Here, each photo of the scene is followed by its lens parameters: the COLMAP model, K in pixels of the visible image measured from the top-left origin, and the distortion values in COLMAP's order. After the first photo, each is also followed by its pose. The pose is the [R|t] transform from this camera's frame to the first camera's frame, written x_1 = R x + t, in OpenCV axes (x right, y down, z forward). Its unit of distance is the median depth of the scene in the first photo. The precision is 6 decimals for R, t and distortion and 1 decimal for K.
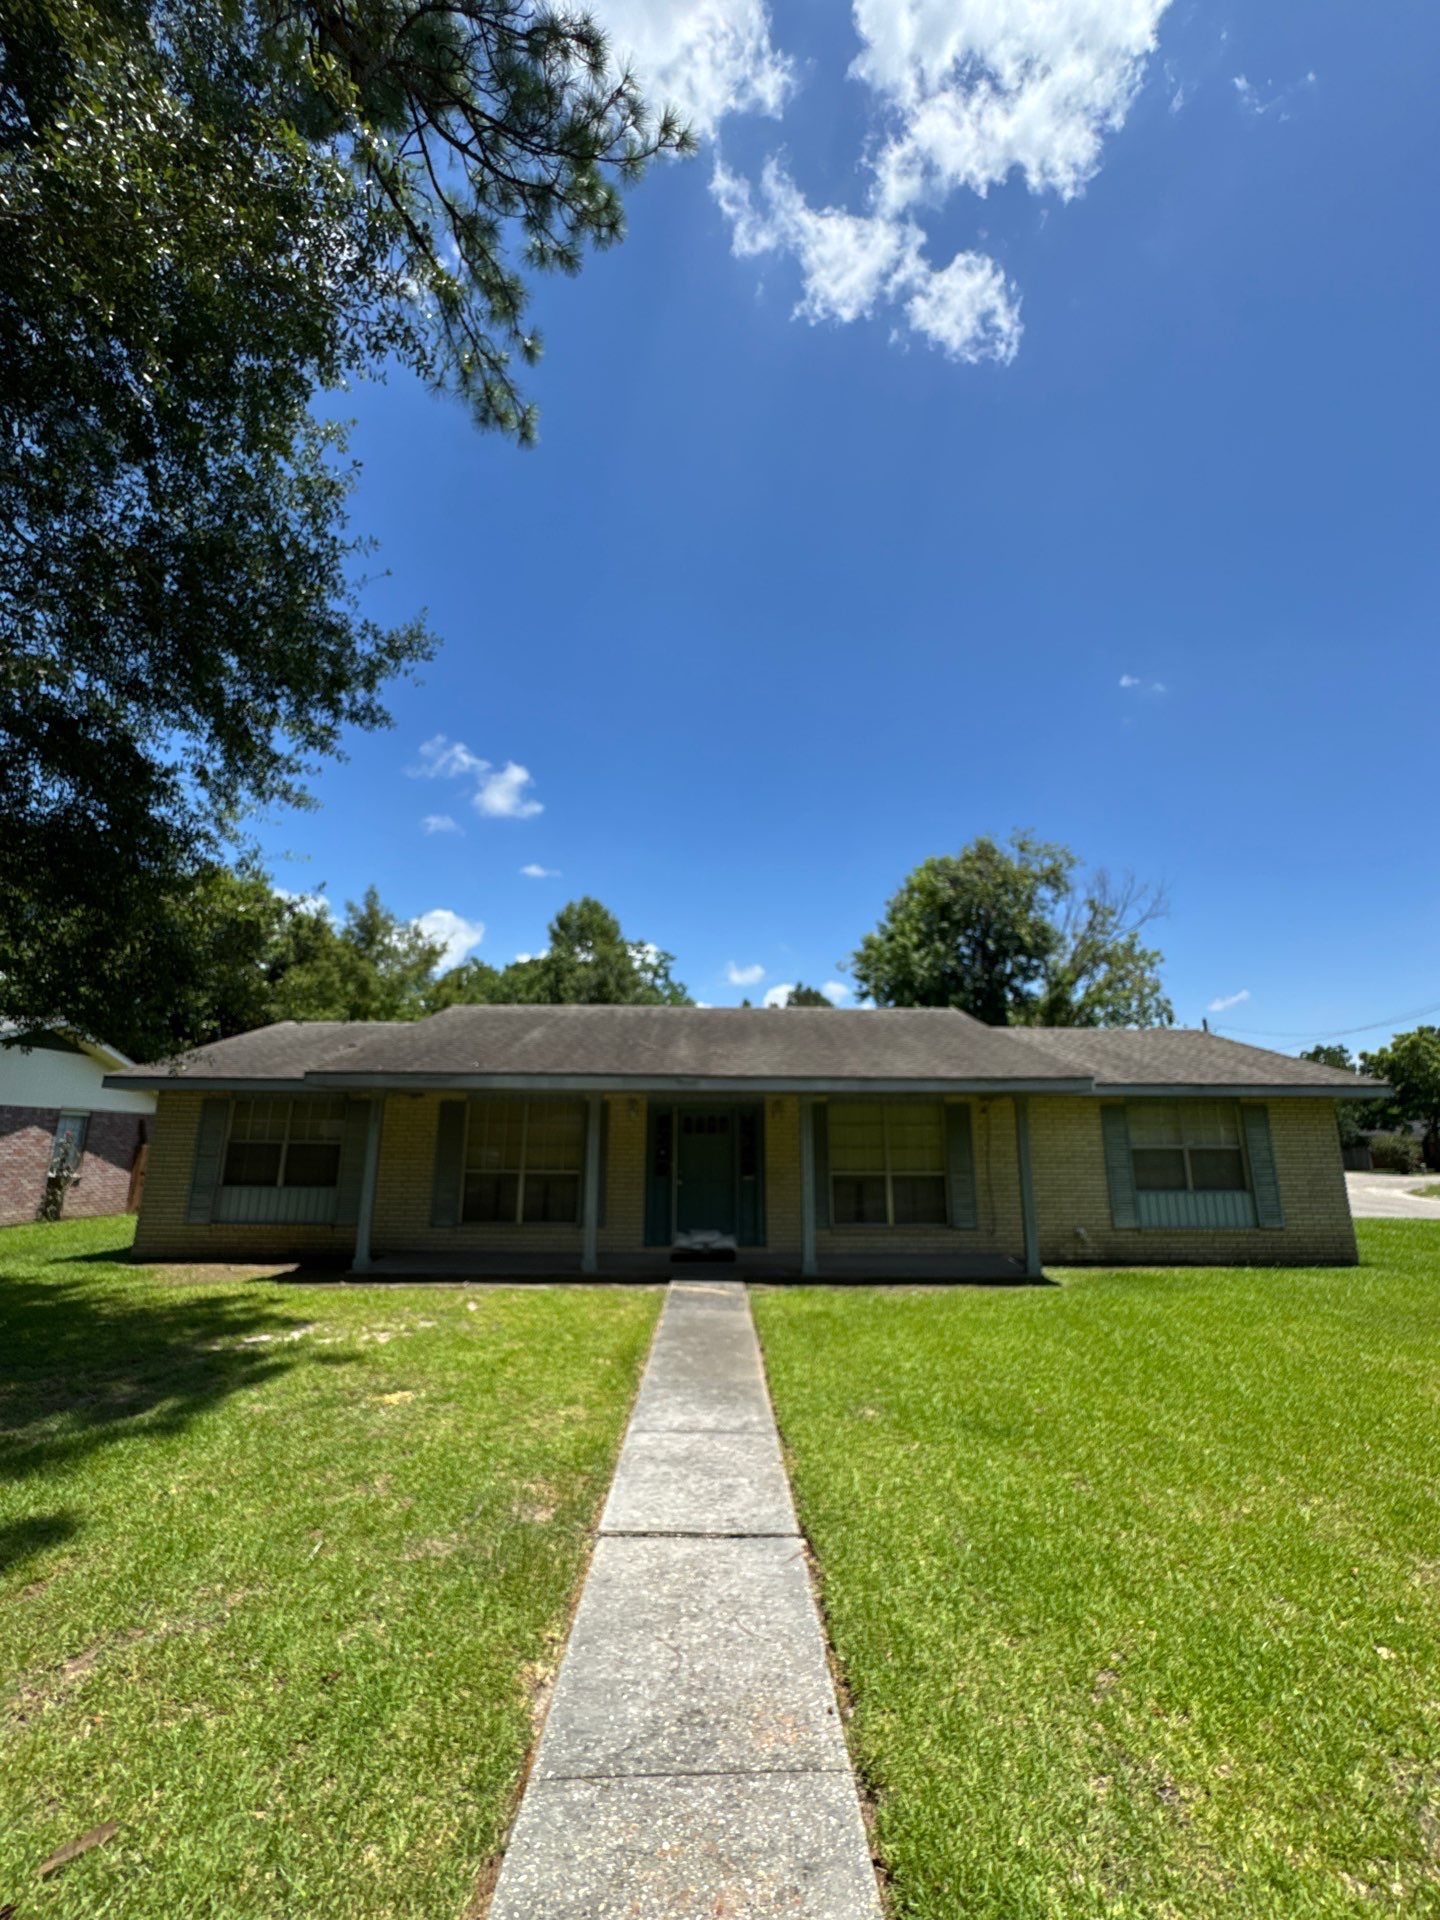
lens RADIAL K [[761.0, 0, 722.6], [0, 761.0, 956.4], [0, 0, 1]] dist [-0.006692, 0.000138]
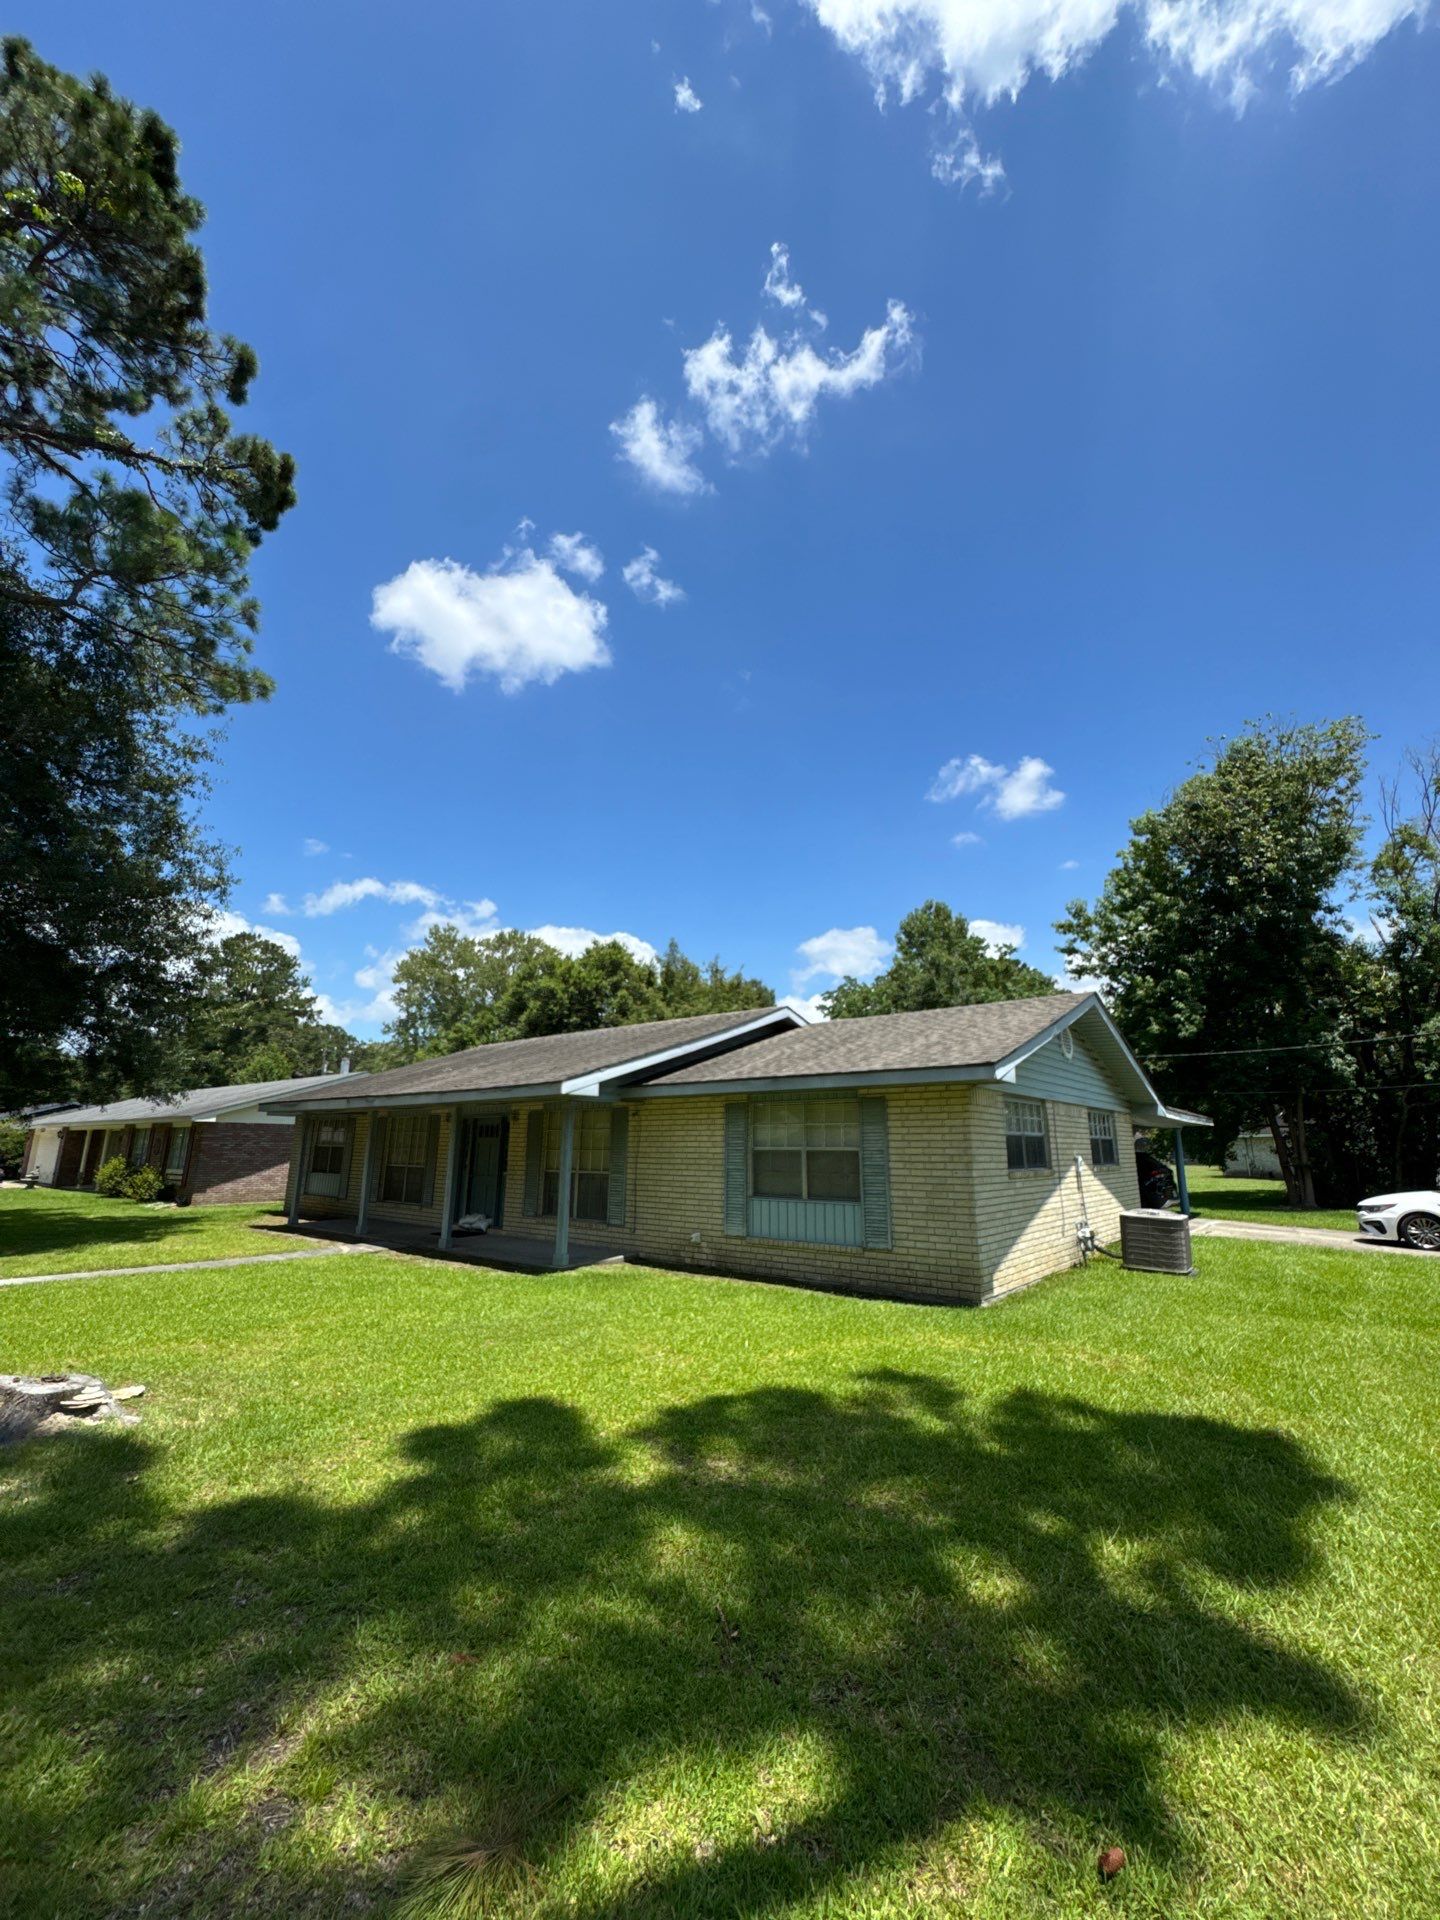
lens RADIAL K [[765.7, 0, 720.0], [0, 765.7, 960.0], [0, 0, 1]] dist [-0.005954, 0.000062]
pose [[0.776532, -0.151620, -0.611563, 1.123571], [0.146594, 0.987455, -0.058674, 0.075037], [0.612787, -0.044090, 0.789017, 0.257871]]
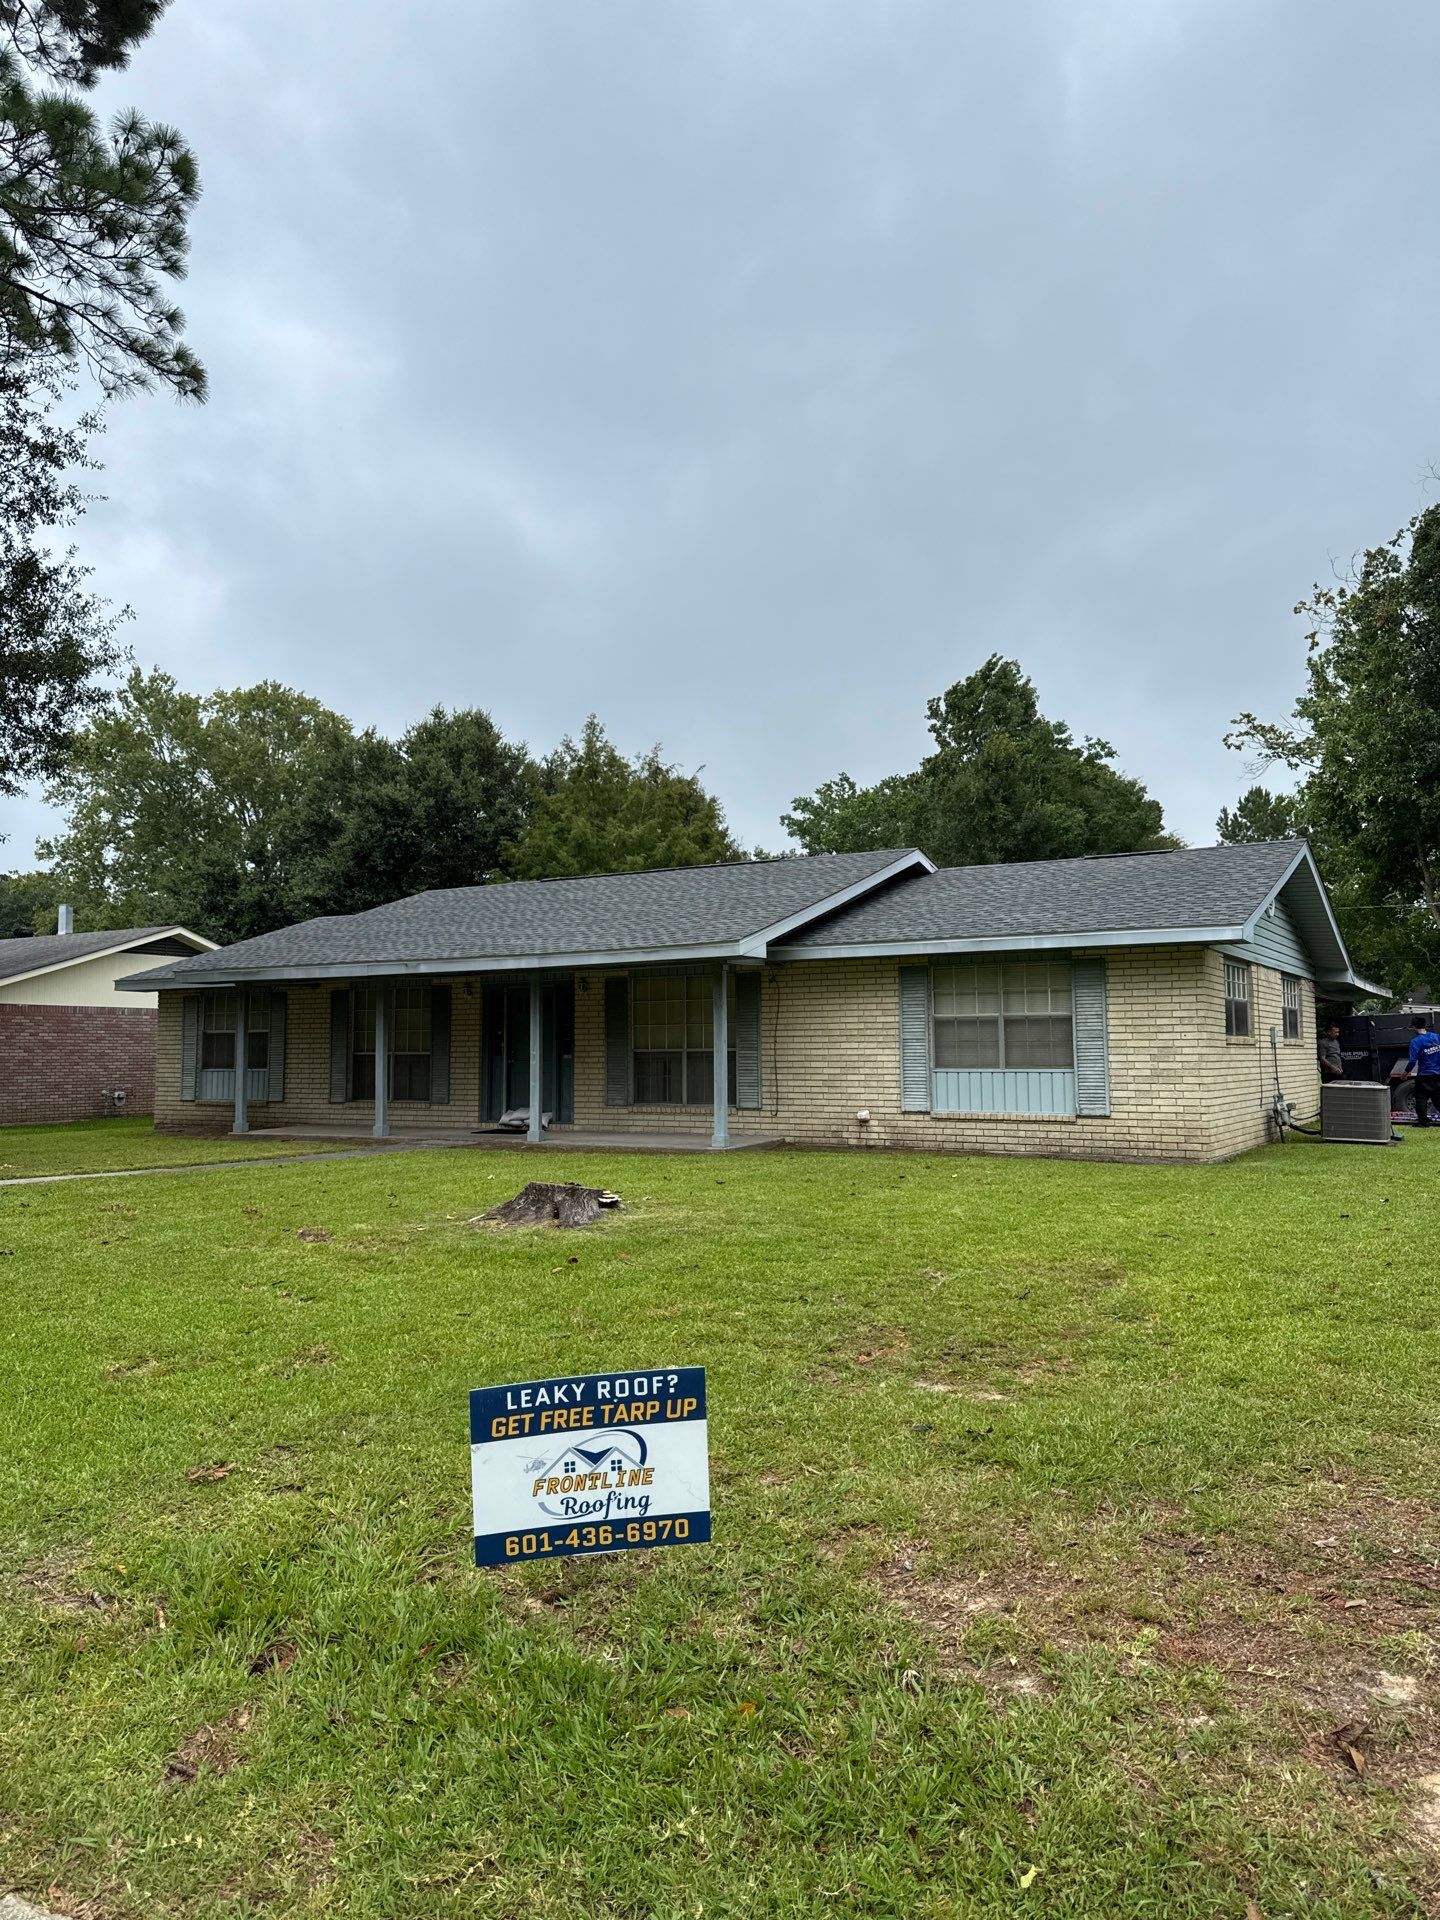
lens RADIAL K [[1335.0, 0, 726.5], [0, 1335.0, 918.4], [0, 0, 1]] dist [0.075582, -0.001998]
pose [[0.857811, -0.061221, -0.510305, 1.098978], [0.129926, 0.986462, 0.100057, -0.025639], [0.497271, -0.152133, 0.854153, -0.325620]]
